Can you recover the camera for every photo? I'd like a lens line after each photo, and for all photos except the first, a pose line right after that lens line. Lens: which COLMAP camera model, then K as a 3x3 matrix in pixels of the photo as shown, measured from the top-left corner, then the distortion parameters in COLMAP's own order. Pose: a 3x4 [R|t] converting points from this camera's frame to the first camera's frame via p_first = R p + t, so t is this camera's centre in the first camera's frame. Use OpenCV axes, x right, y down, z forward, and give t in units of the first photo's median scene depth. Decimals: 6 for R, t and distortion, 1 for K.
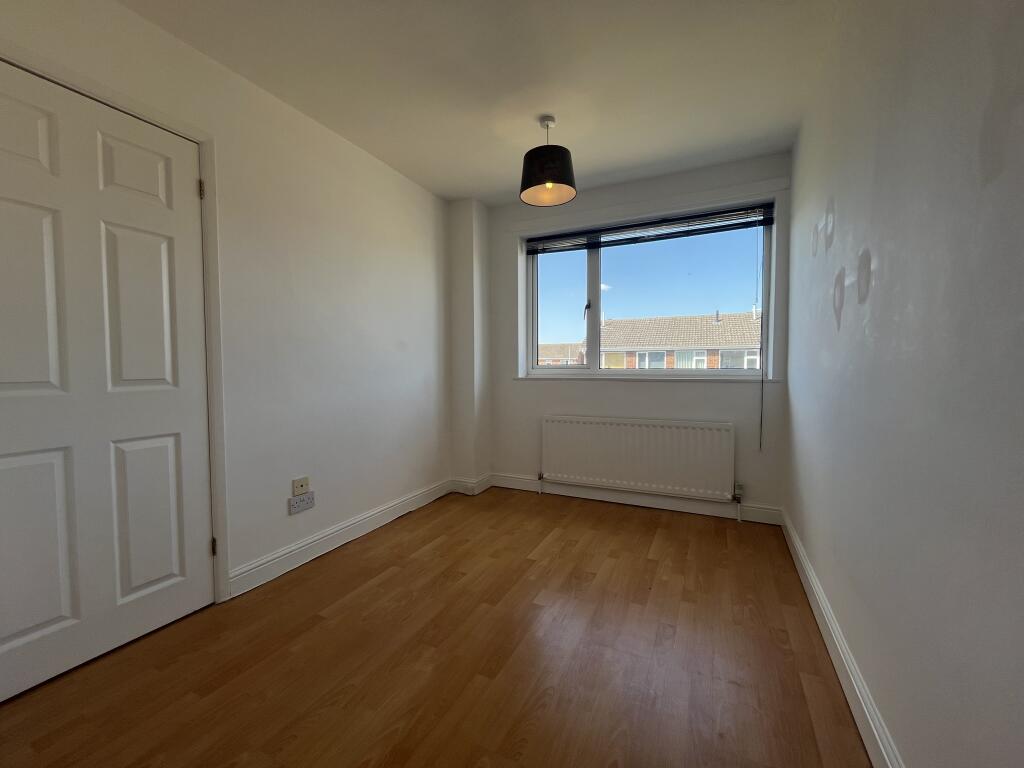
lens RADIAL K [[419.3, 0, 509.4], [0, 419.3, 381.5], [0, 0, 1]] dist [-0.004127, 0.000740]
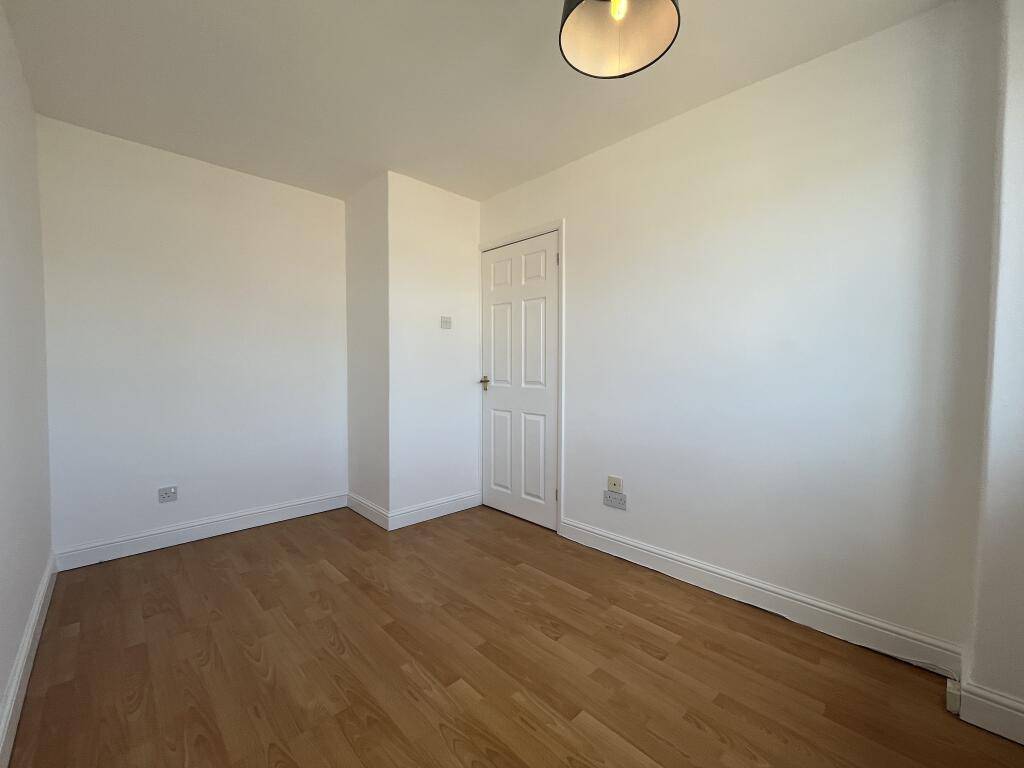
lens RADIAL K [[419.3, 0, 508.6], [0, 419.3, 385.8], [0, 0, 1]] dist [-0.004127, 0.000740]
pose [[-0.346329, 0.040518, -0.937238, 0.656394], [-0.036516, 0.997727, 0.056627, -0.064735], [0.937402, 0.053836, -0.344062, 1.171149]]
